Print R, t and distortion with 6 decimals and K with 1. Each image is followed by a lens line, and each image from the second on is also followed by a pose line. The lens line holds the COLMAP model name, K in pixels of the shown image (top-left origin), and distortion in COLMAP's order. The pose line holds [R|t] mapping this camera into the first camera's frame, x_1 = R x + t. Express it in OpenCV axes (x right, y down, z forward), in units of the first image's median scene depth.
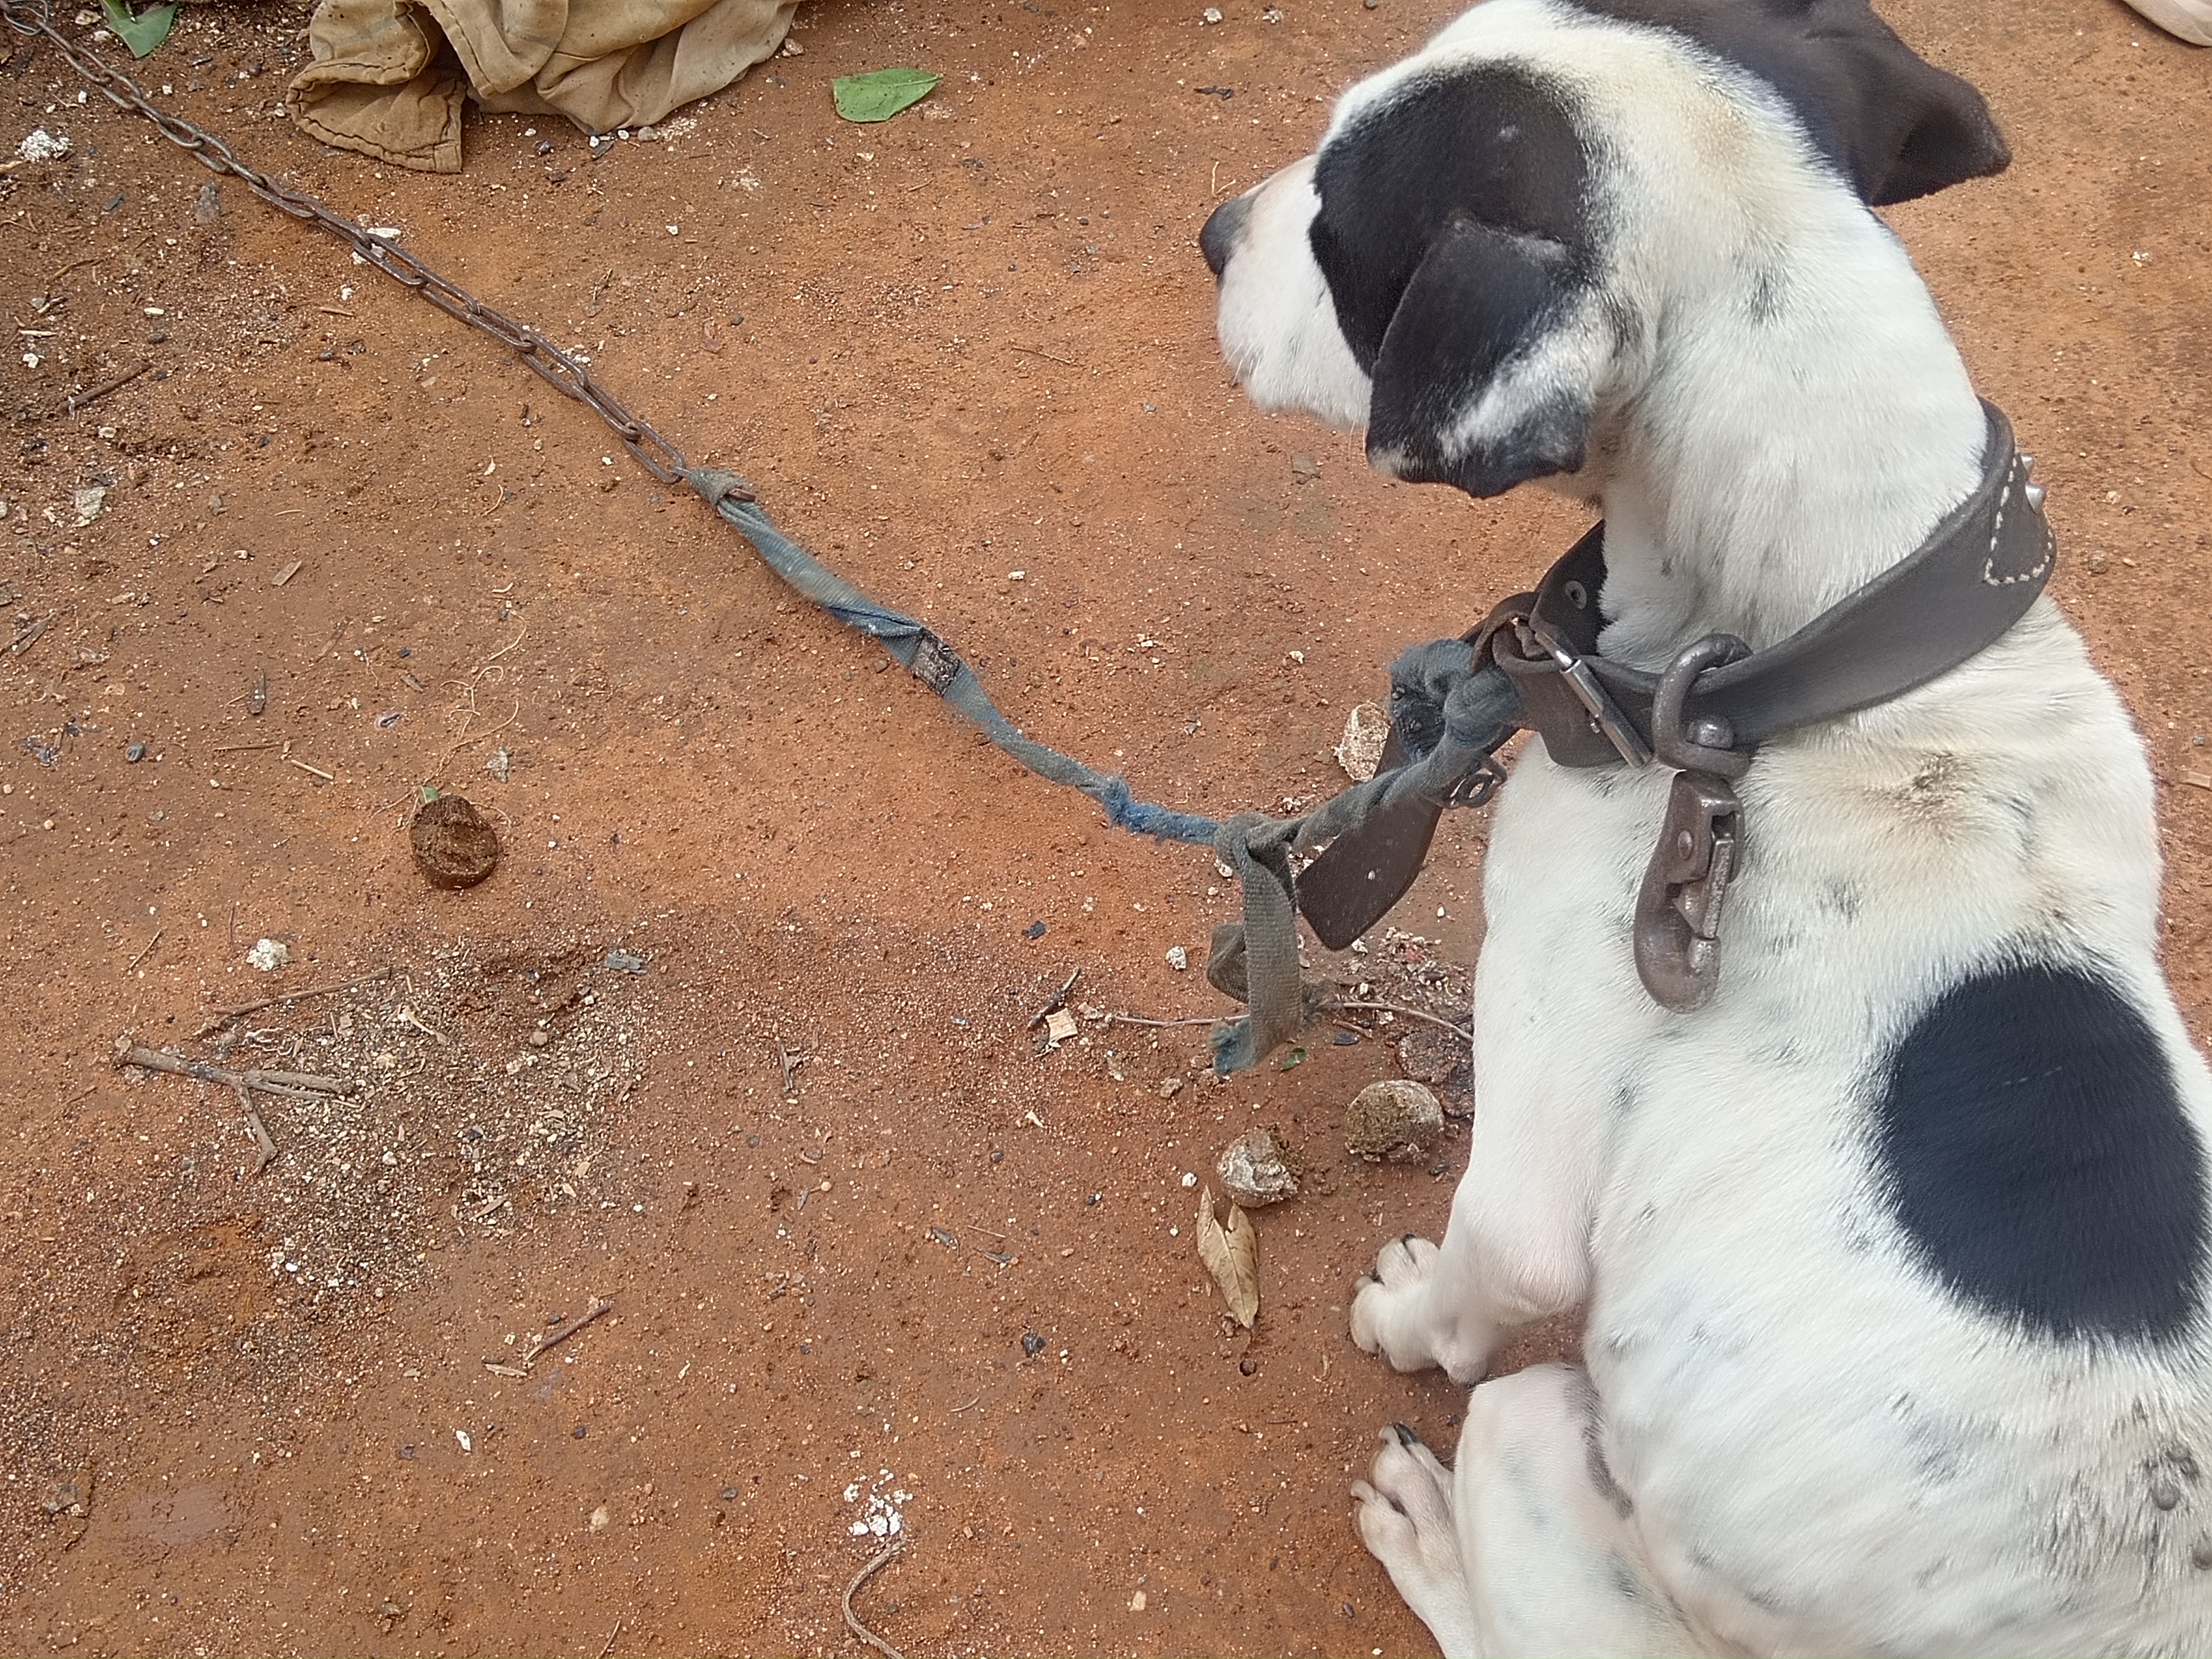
lens RADIAL K [[2472.2, 0, 1105.7], [0, 2472.2, 790.9], [0, 0, 1]] dist [0.015205, -0.012417]
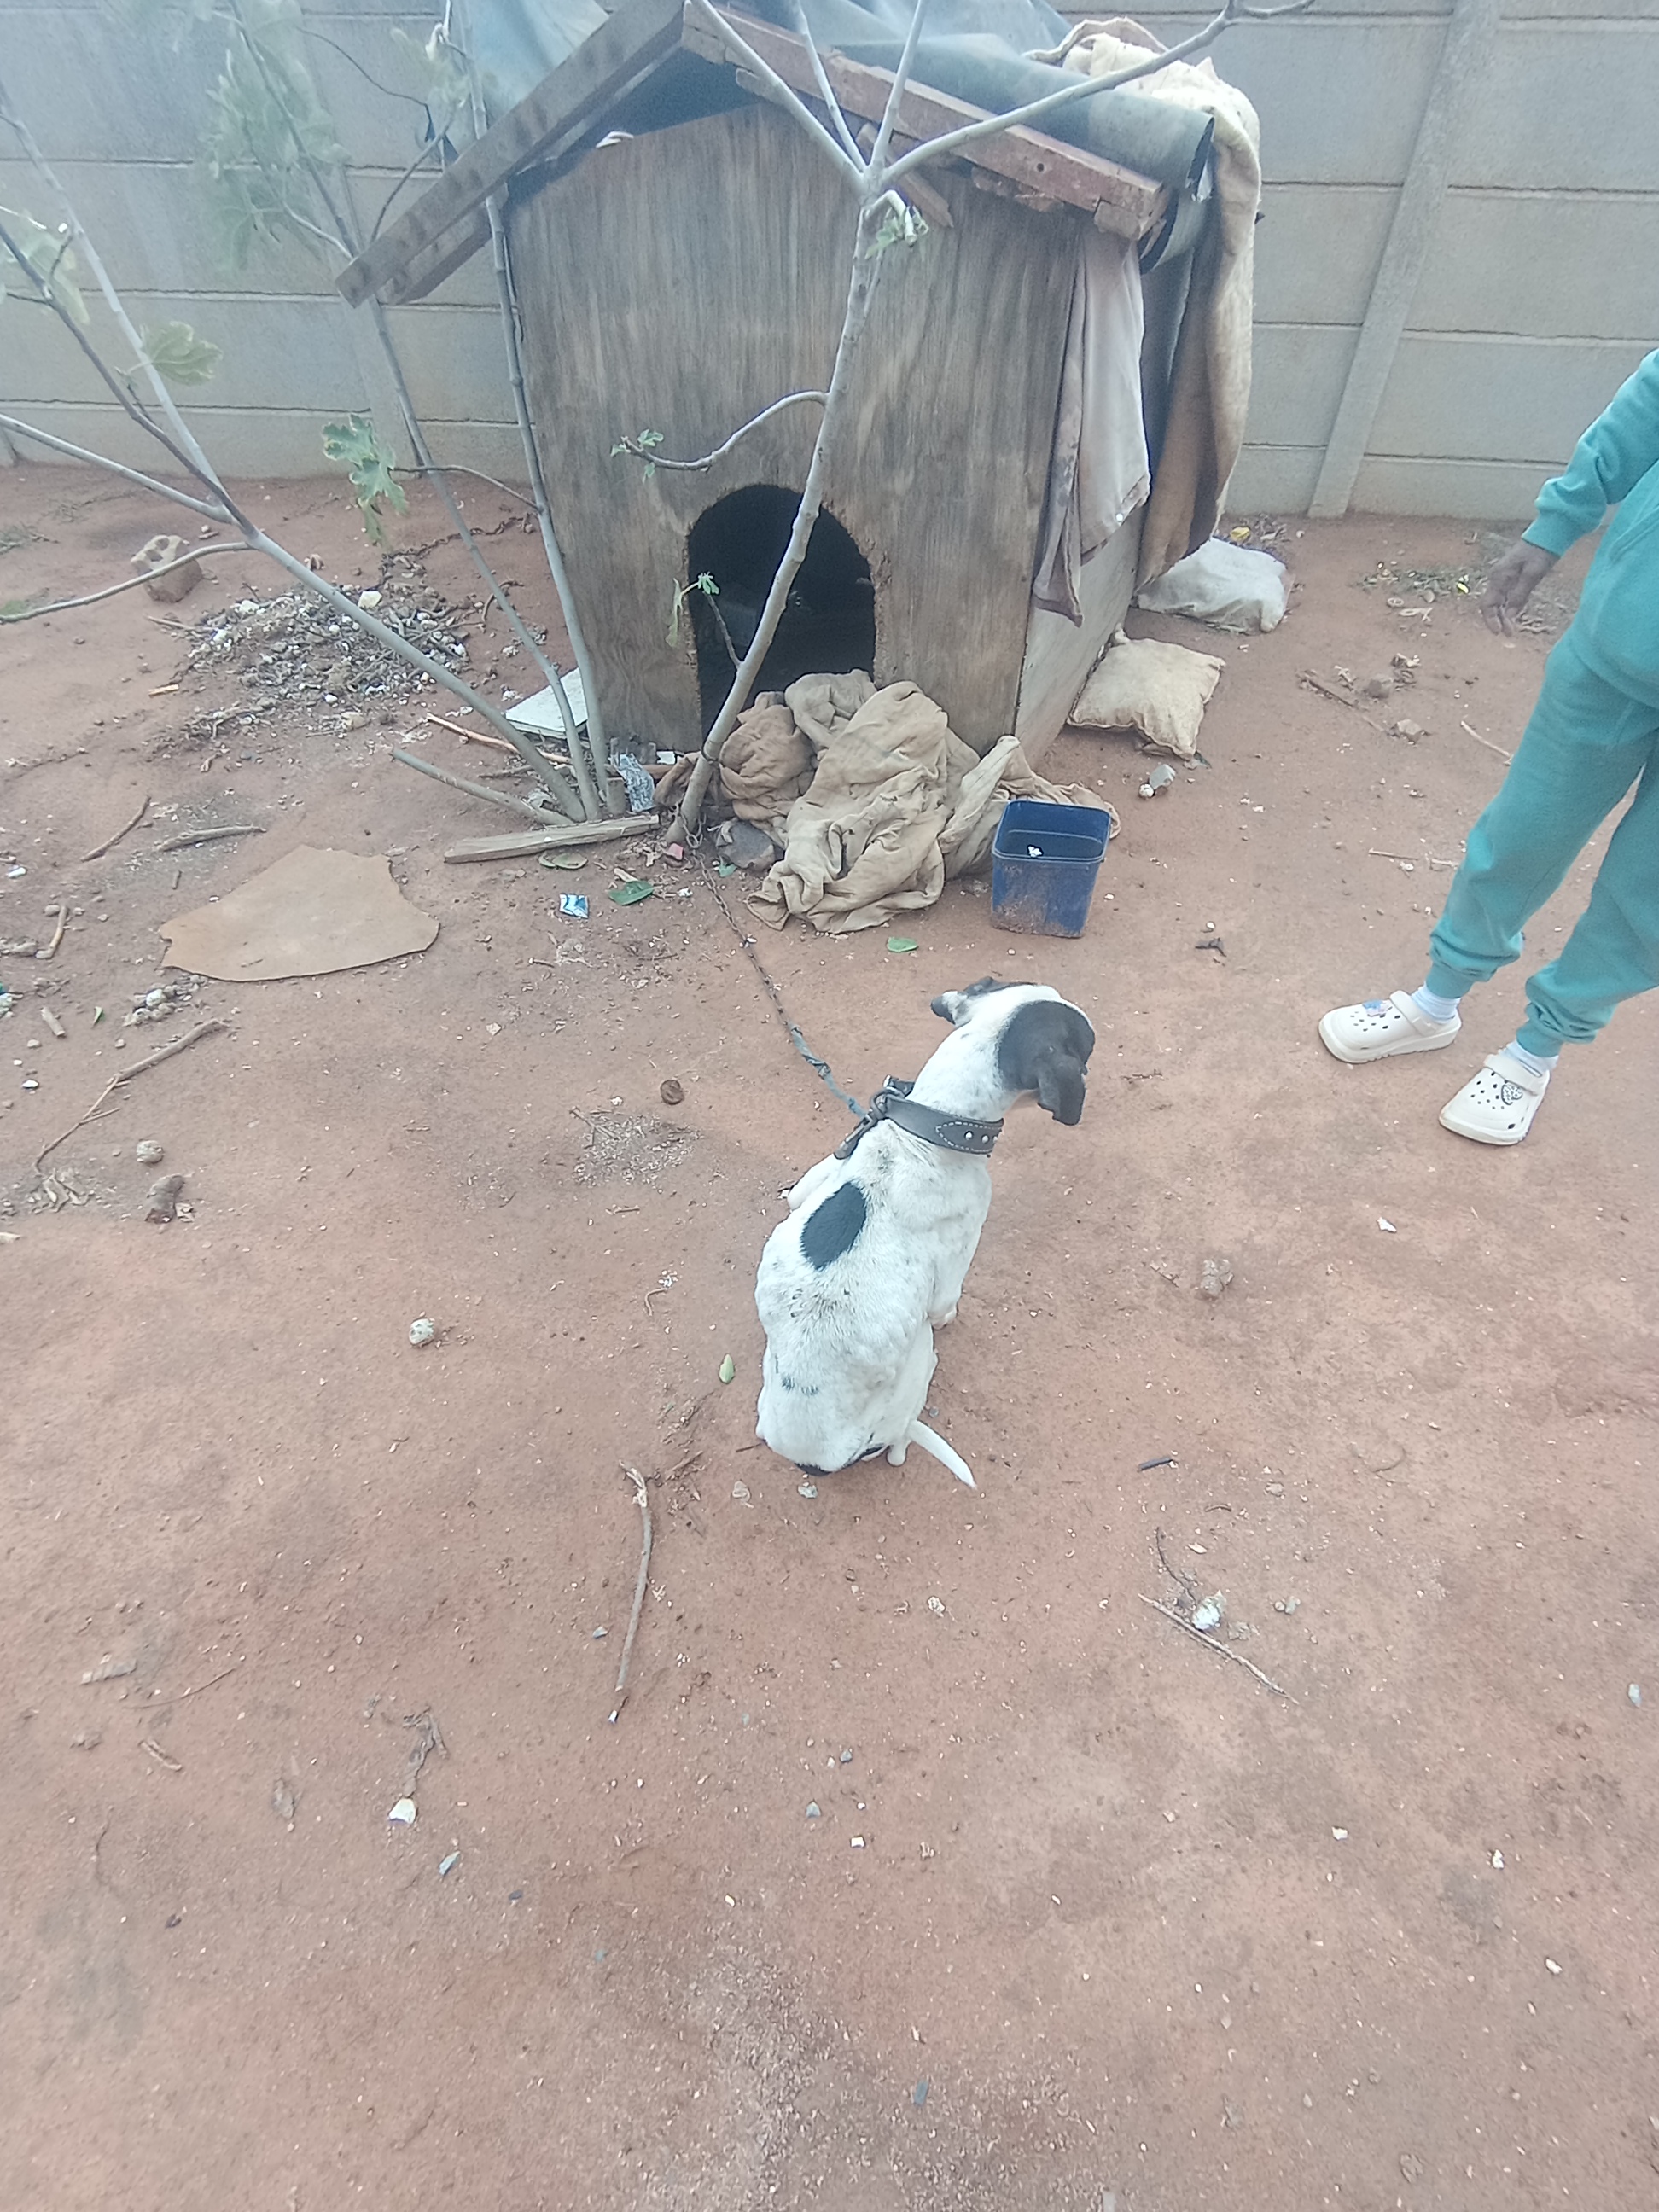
lens RADIAL K [[1050.3, 0, 835.4], [0, 1050.3, 1100.5], [0, 0, 1]] dist [-0.000260, 0.000855]
pose [[0.871069, 0.333415, -0.360658, 0.518179], [-0.372924, 0.926824, -0.043881, 0.009878], [0.319636, 0.172721, 0.931665, -0.386785]]
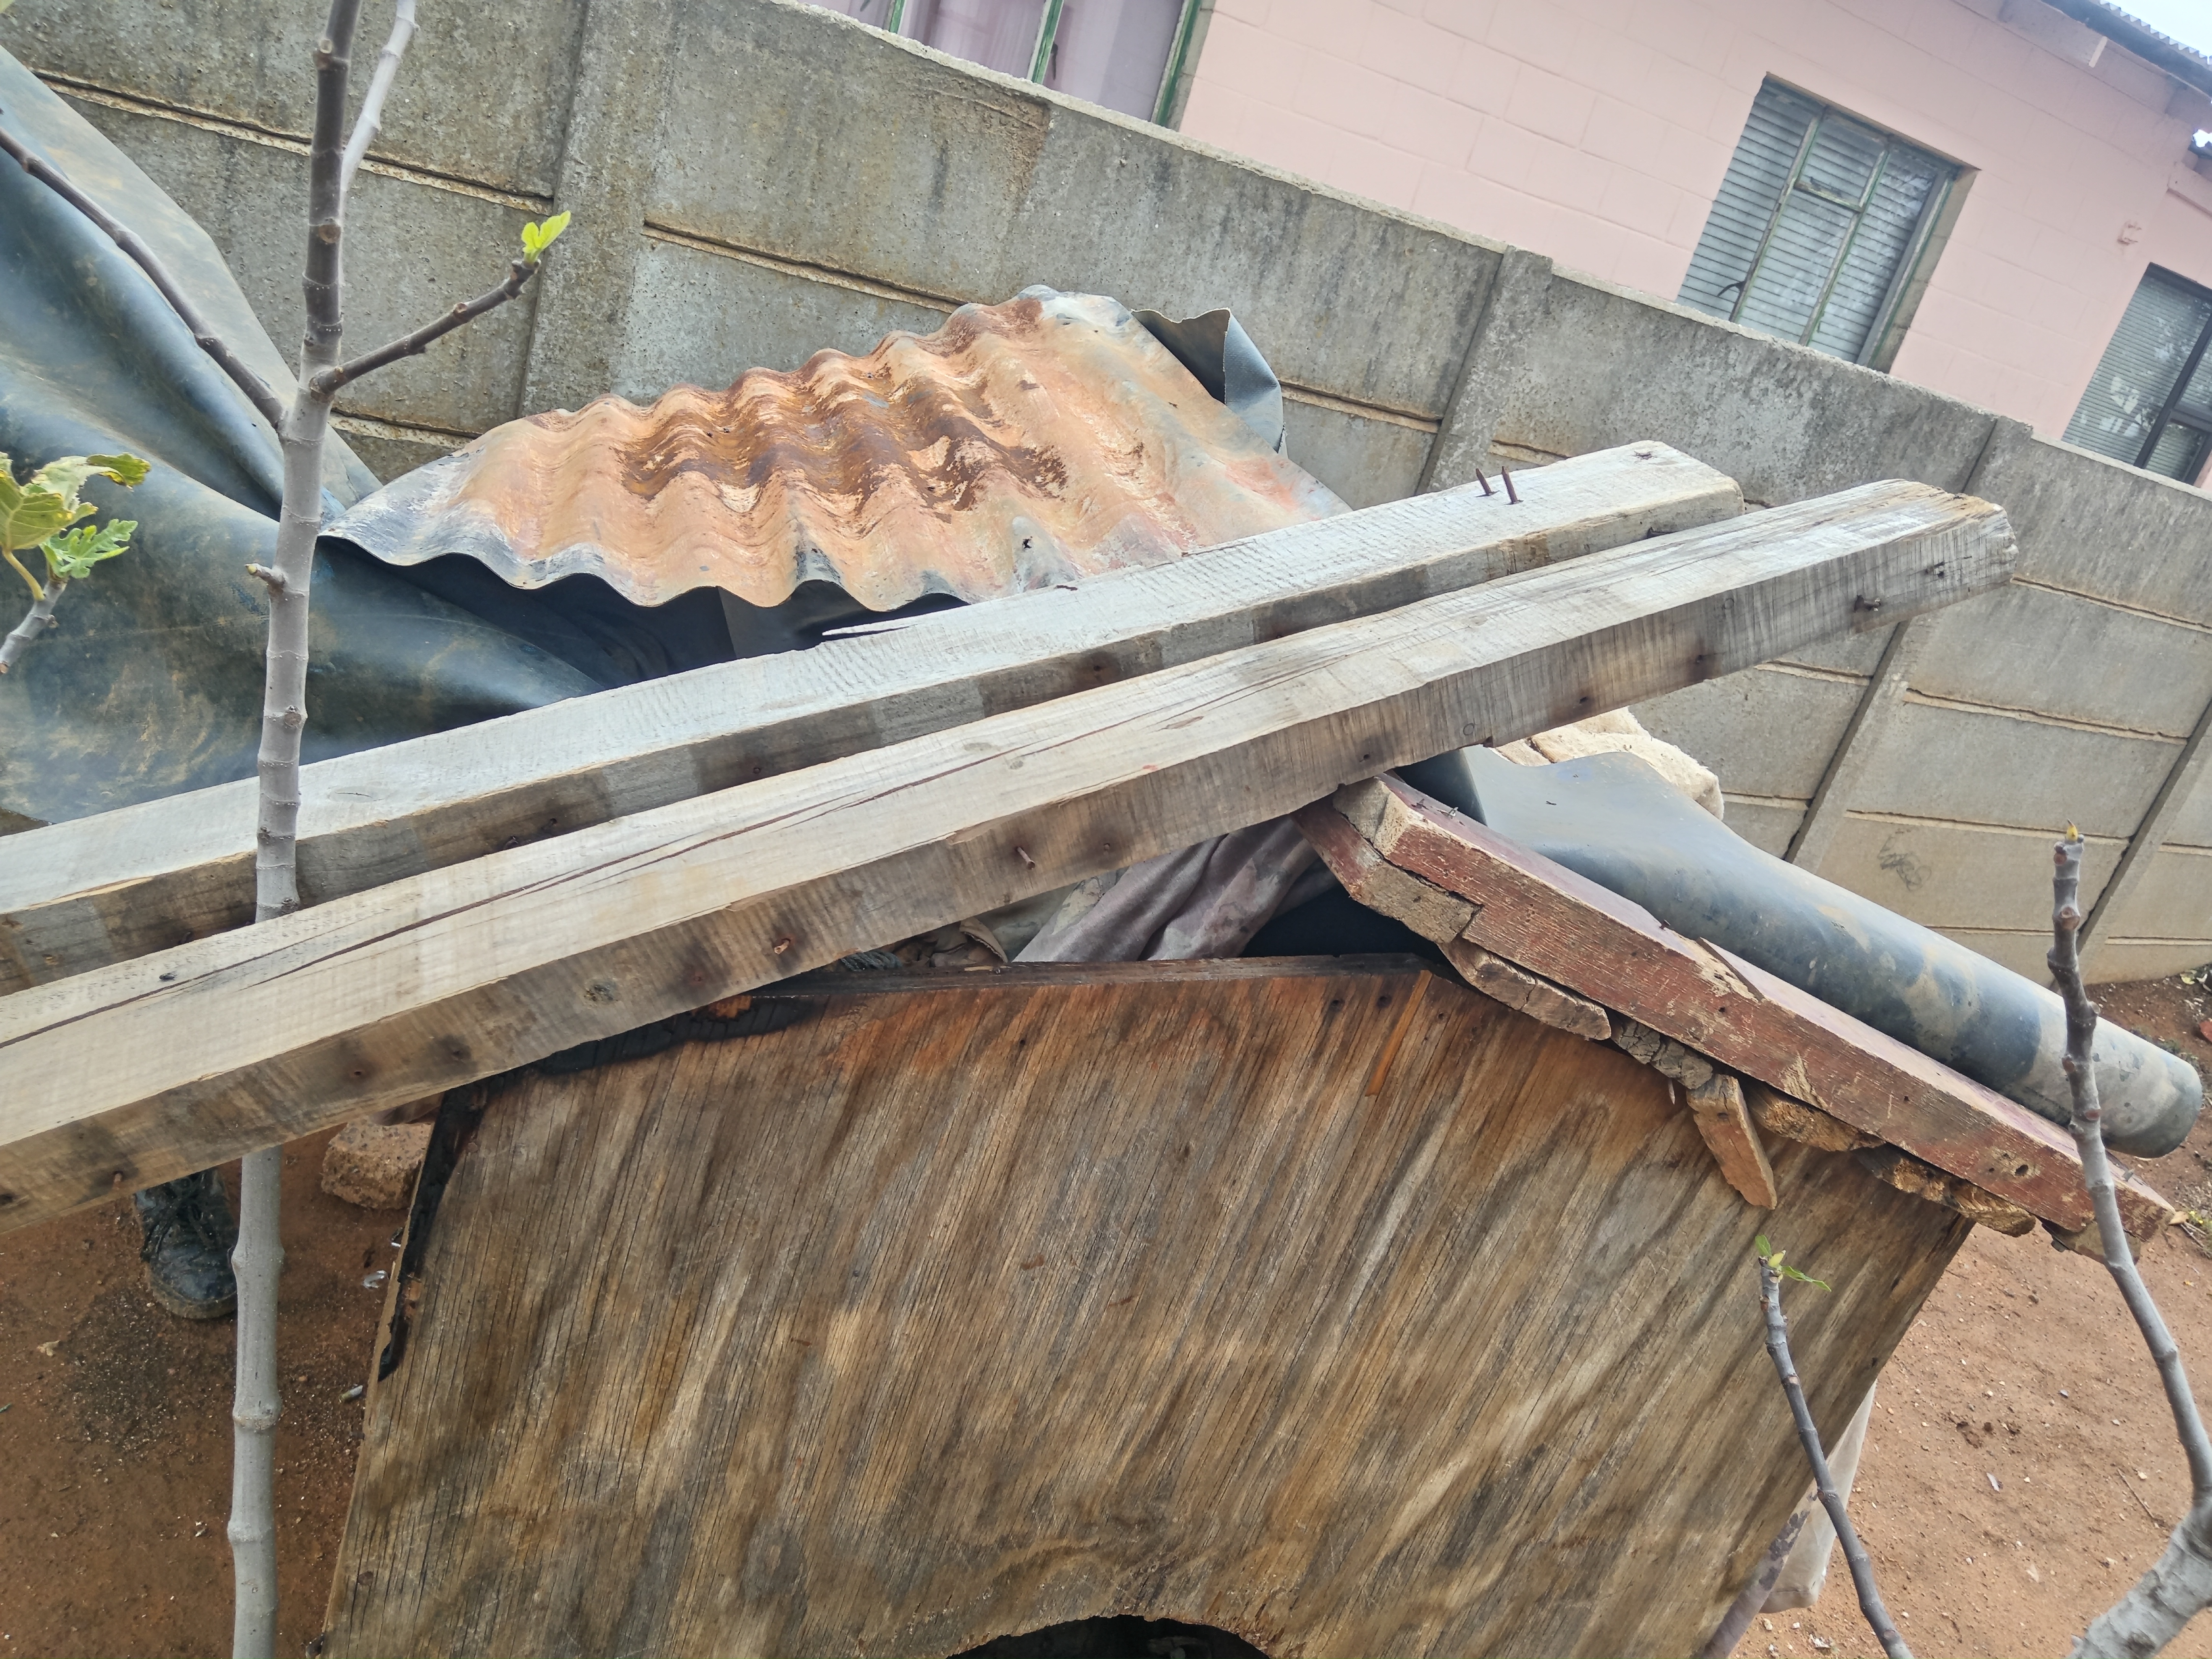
lens RADIAL K [[1721.4, 0, 1107.3], [0, 1721.4, 817.4], [0, 0, 1]] dist [0.004065, 0.002438]
pose [[0.957244, 0.197694, 0.211190, -0.864186], [-0.067406, 0.862384, -0.501747, -0.867563], [-0.281319, 0.466058, 0.838838, -0.057525]]
